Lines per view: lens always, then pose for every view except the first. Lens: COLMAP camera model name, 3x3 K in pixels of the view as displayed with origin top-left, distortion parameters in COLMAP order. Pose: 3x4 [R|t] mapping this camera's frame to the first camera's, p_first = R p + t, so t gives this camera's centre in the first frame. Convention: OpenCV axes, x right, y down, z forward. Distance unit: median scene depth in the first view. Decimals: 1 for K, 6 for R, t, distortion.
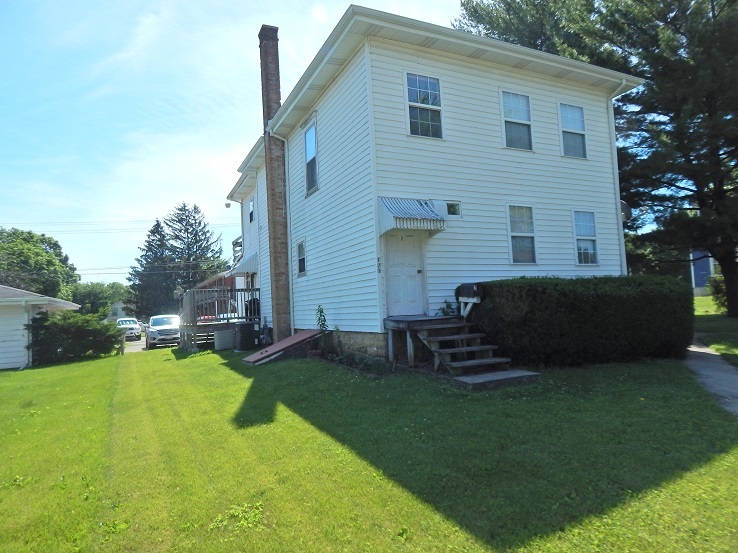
lens RADIAL K [[485.4, 0, 369.0], [0, 485.4, 276.5], [0, 0, 1]] dist [0.010160, -0.004487]
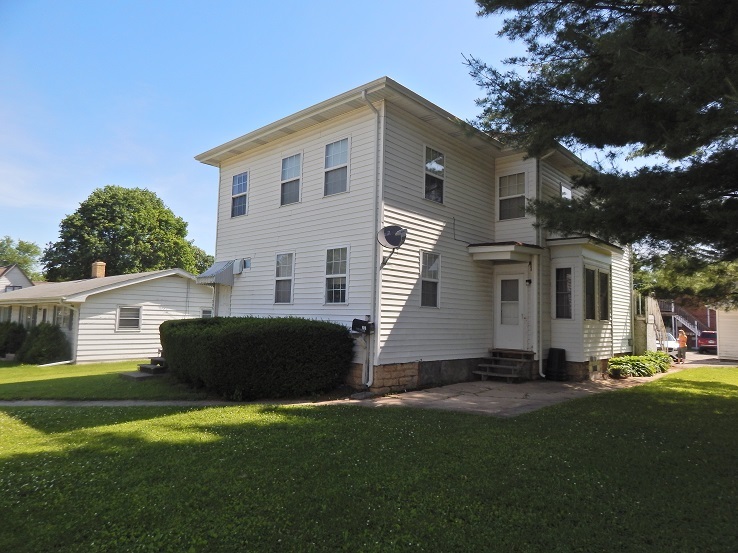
lens RADIAL K [[485.4, 0, 369.0], [0, 485.4, 276.5], [0, 0, 1]] dist [0.010160, -0.004487]
pose [[0.365558, -0.033839, -0.930173, 1.465467], [0.022761, 0.999365, -0.027412, -0.053058], [0.930510, -0.011151, 0.366096, 0.757579]]
